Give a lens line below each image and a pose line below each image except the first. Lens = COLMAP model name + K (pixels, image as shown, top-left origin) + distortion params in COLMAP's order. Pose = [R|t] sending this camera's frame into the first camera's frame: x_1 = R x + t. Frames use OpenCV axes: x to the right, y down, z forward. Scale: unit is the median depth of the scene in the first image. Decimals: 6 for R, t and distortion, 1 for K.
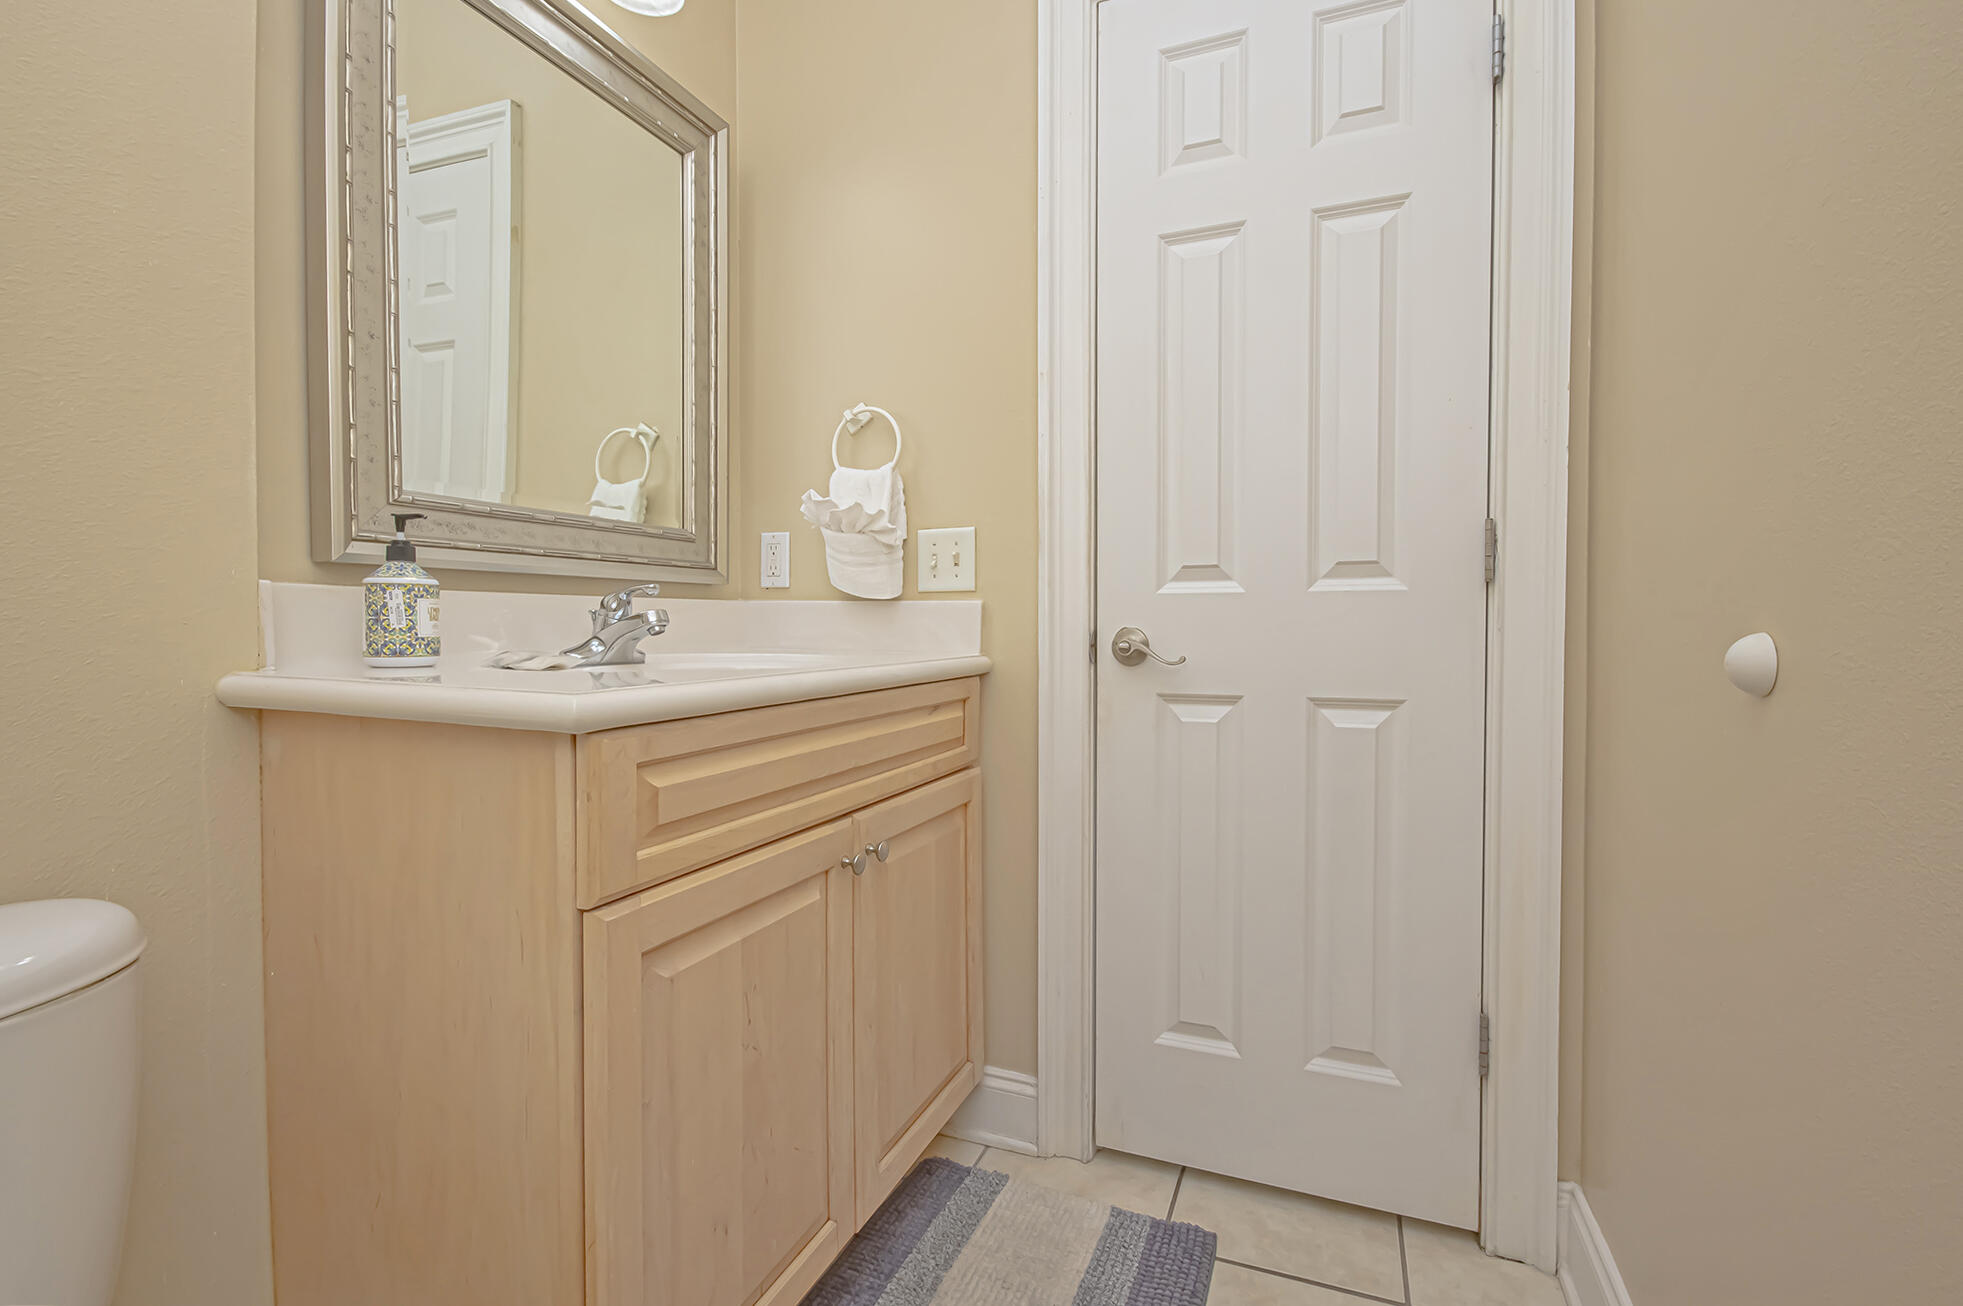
lens RADIAL K [[850.0, 0, 984.1], [0, 850.0, 643.9], [0, 0, 1]] dist [-0.002934, -0.000472]
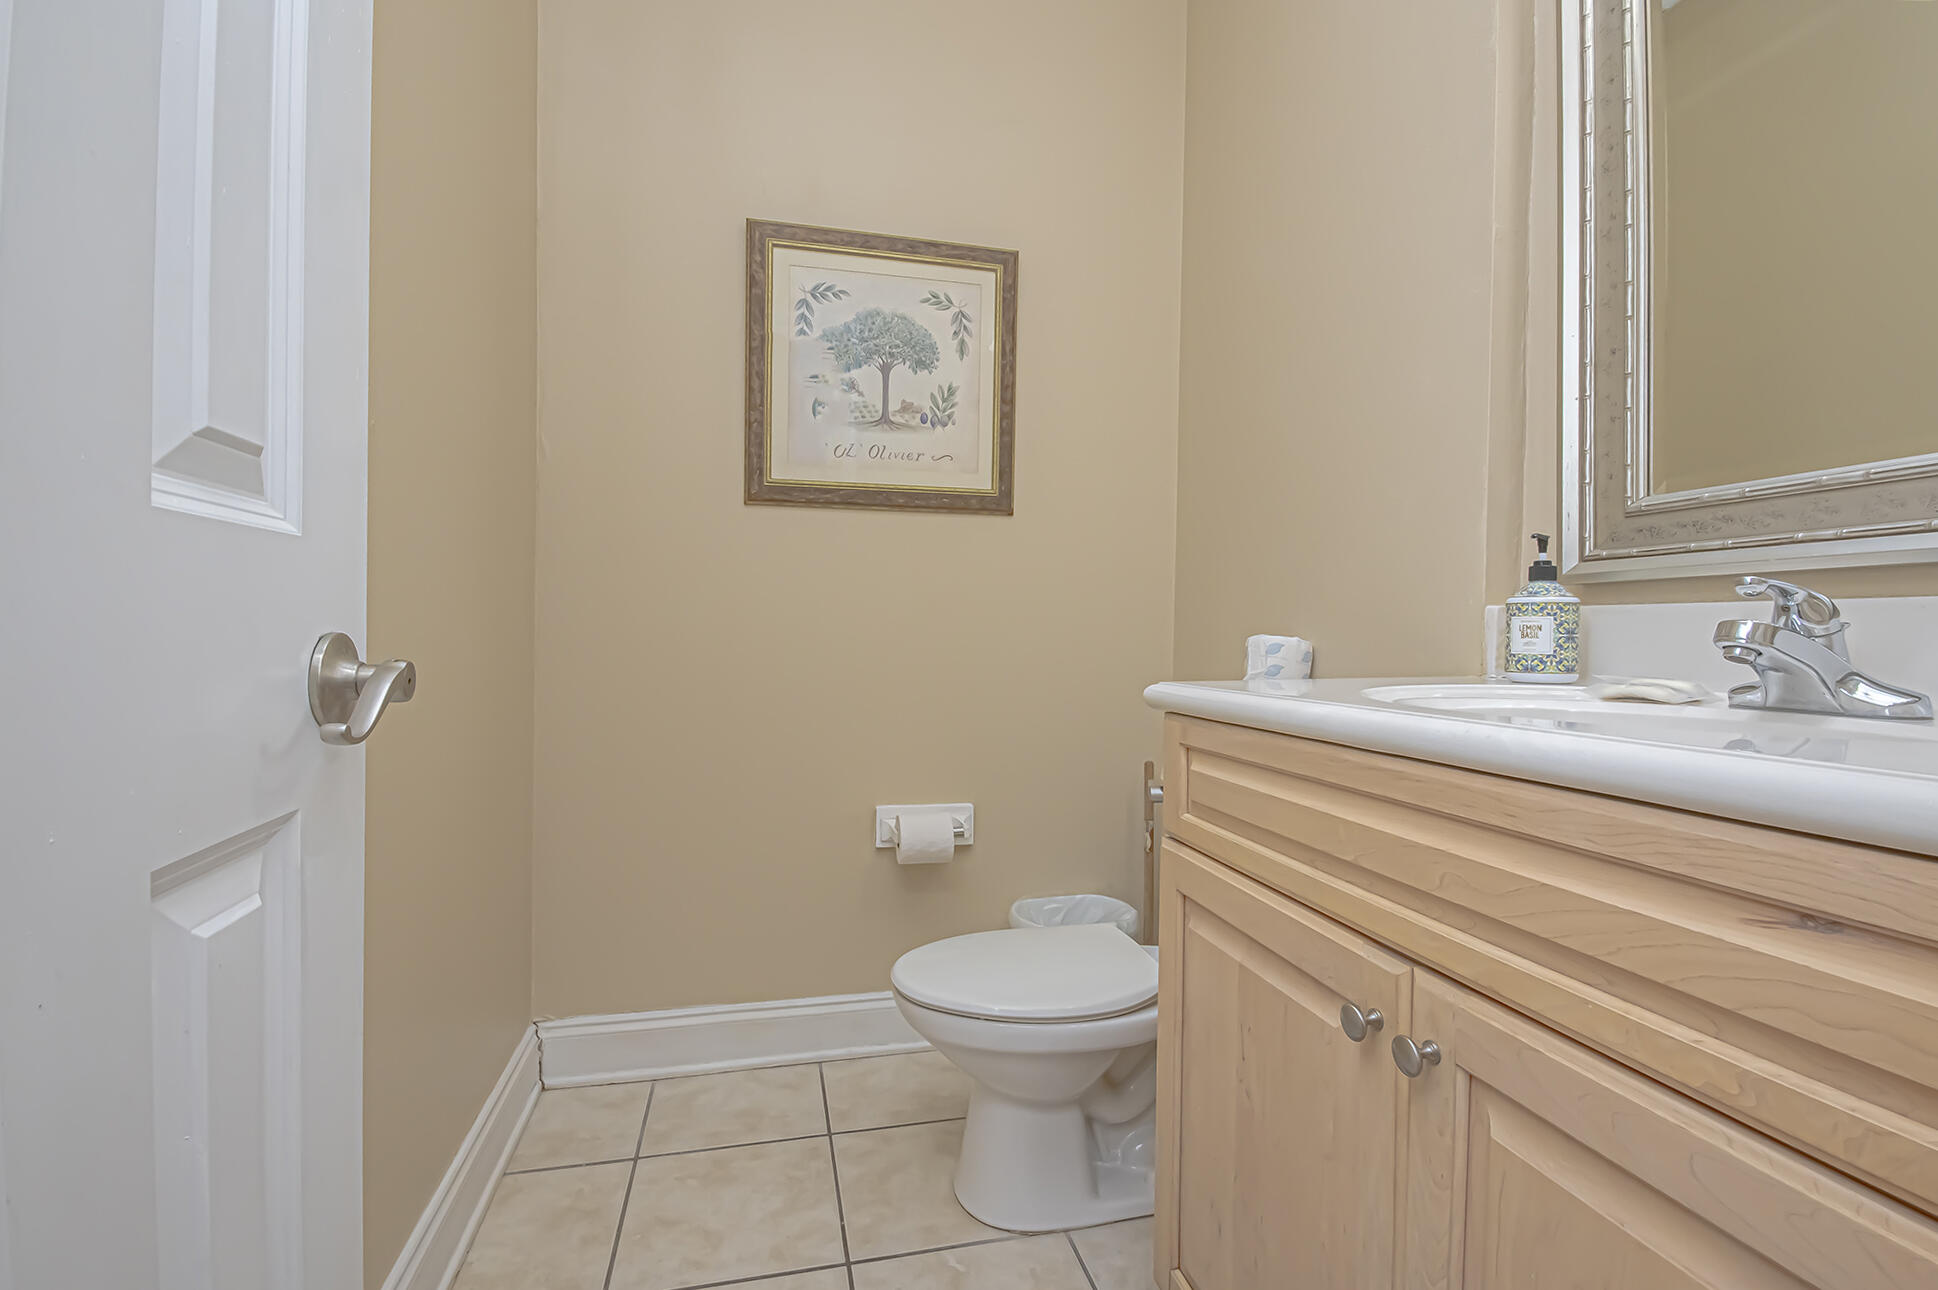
lens RADIAL K [[839.1, 0, 973.2], [0, 839.1, 628.9], [0, 0, 1]] dist [-0.002934, -0.000472]
pose [[-0.791639, -0.011889, -0.610873, 0.482060], [-0.025968, 0.999562, 0.014198, -0.035343], [0.610437, 0.027102, -0.791601, 1.376842]]
